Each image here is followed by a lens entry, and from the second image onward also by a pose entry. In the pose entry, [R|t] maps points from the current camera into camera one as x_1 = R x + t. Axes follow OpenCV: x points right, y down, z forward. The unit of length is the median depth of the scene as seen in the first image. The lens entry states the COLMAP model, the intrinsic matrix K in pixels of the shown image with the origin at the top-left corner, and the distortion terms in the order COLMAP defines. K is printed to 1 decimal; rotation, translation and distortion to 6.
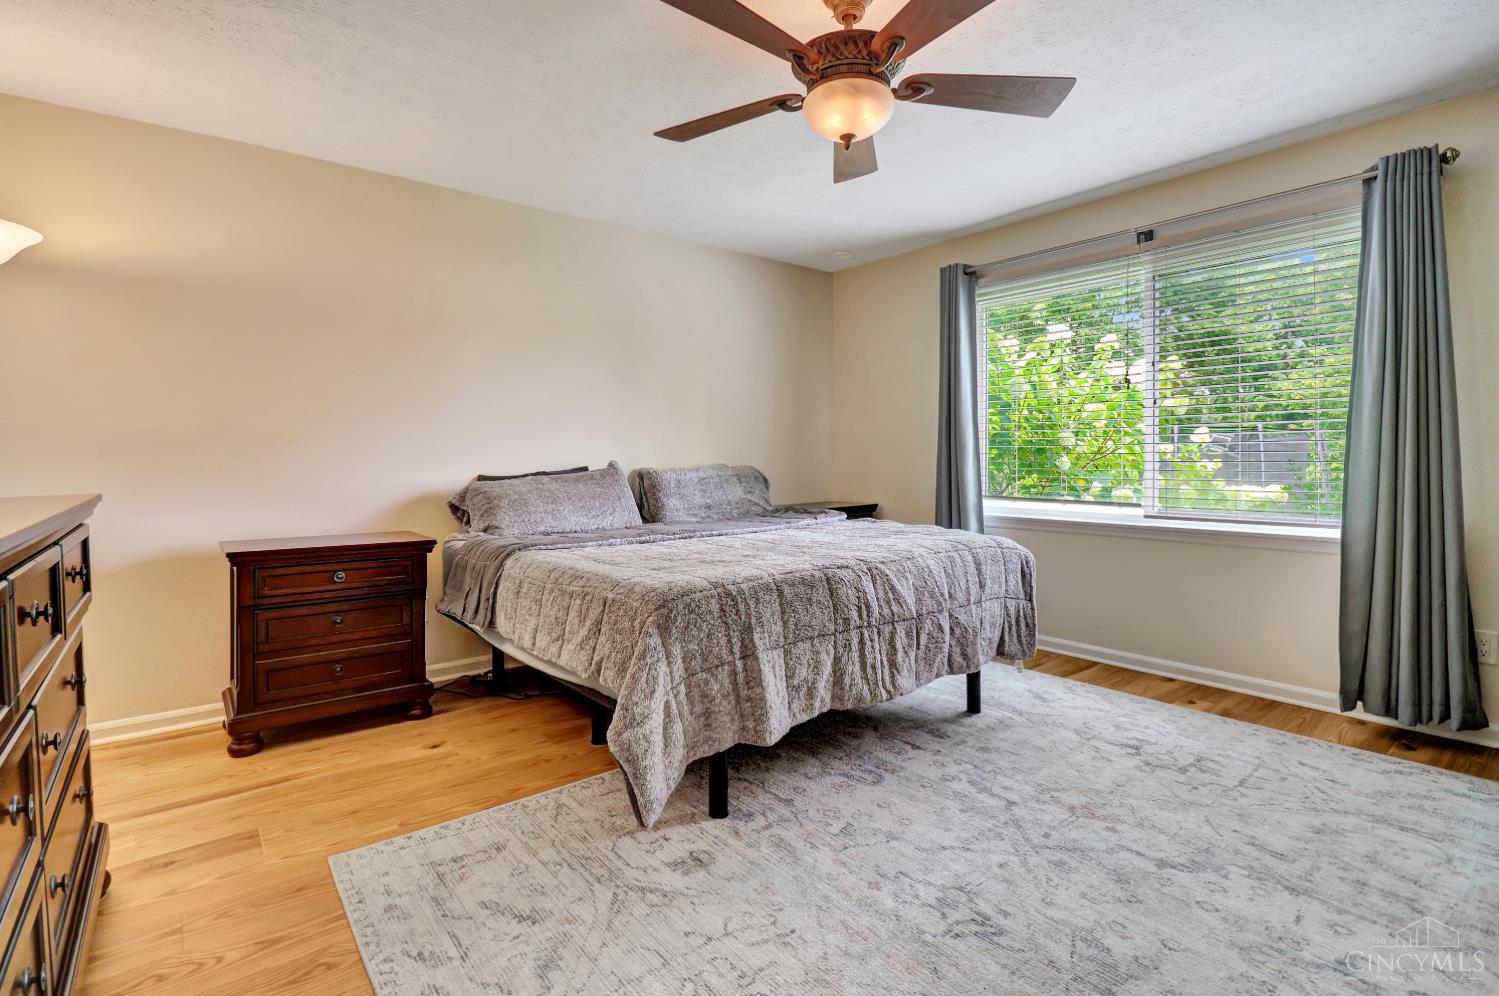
lens RADIAL K [[697.5, 0, 749.5], [0, 697.5, 498.0], [0, 0, 1]] dist [0.000172, 0.000039]
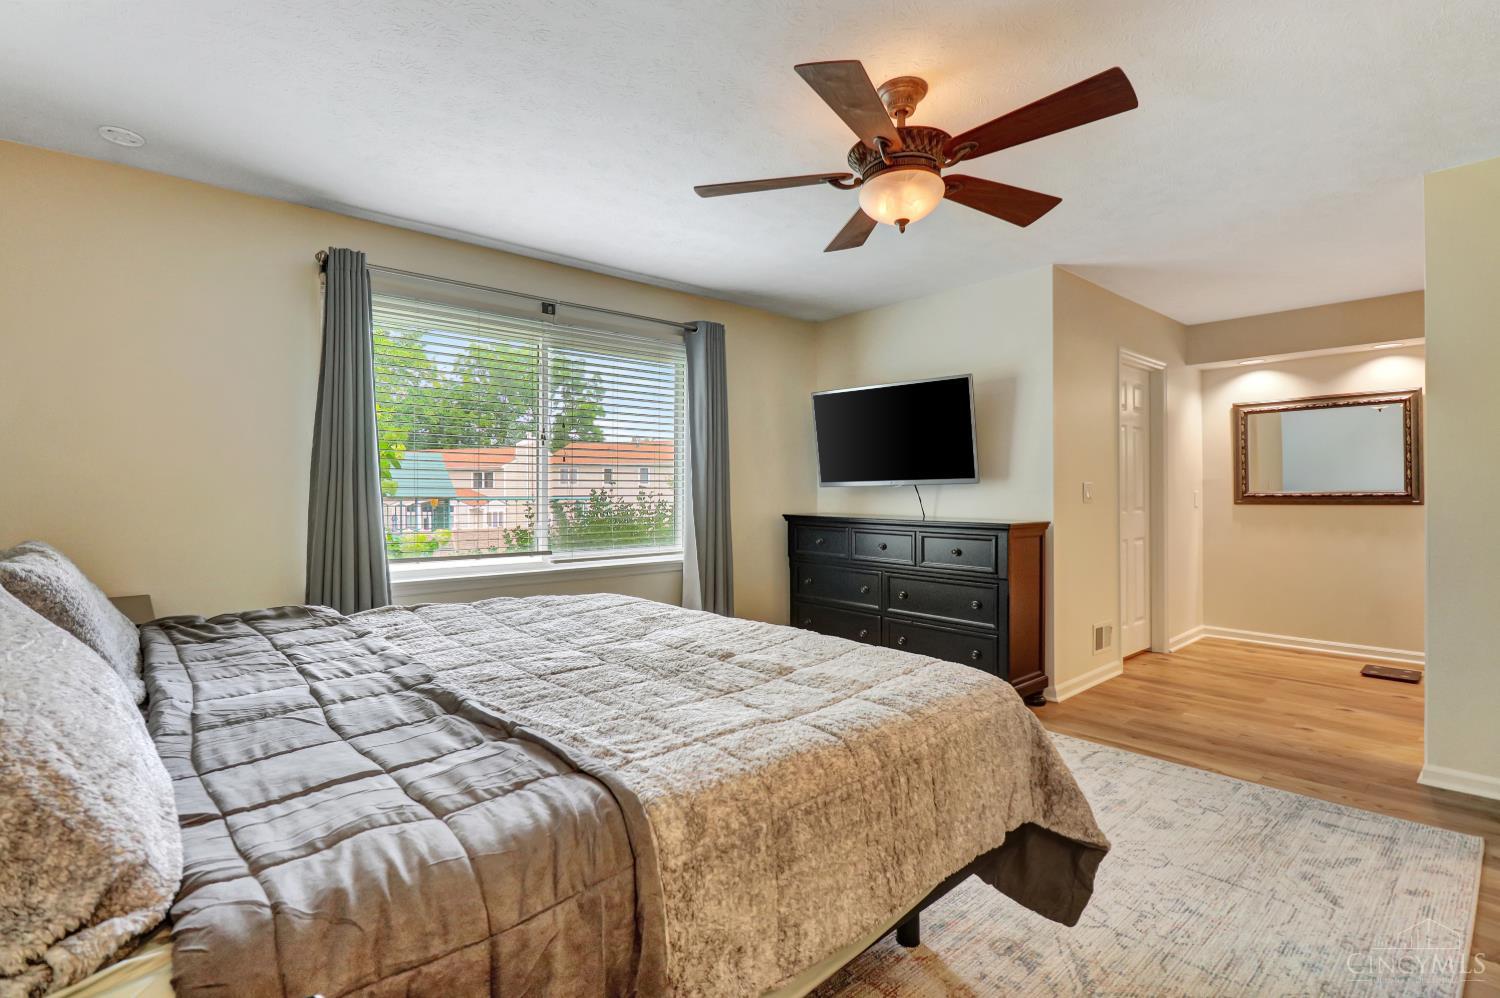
lens RADIAL K [[697.9, 0, 750.0], [0, 697.9, 499.0], [0, 0, 1]] dist [0.000172, 0.000039]
pose [[-0.043671, -0.005416, 0.999031, -0.559530], [0.047889, 0.998824, 0.007508, -0.067893], [-0.997898, 0.048170, -0.043360, 0.755766]]
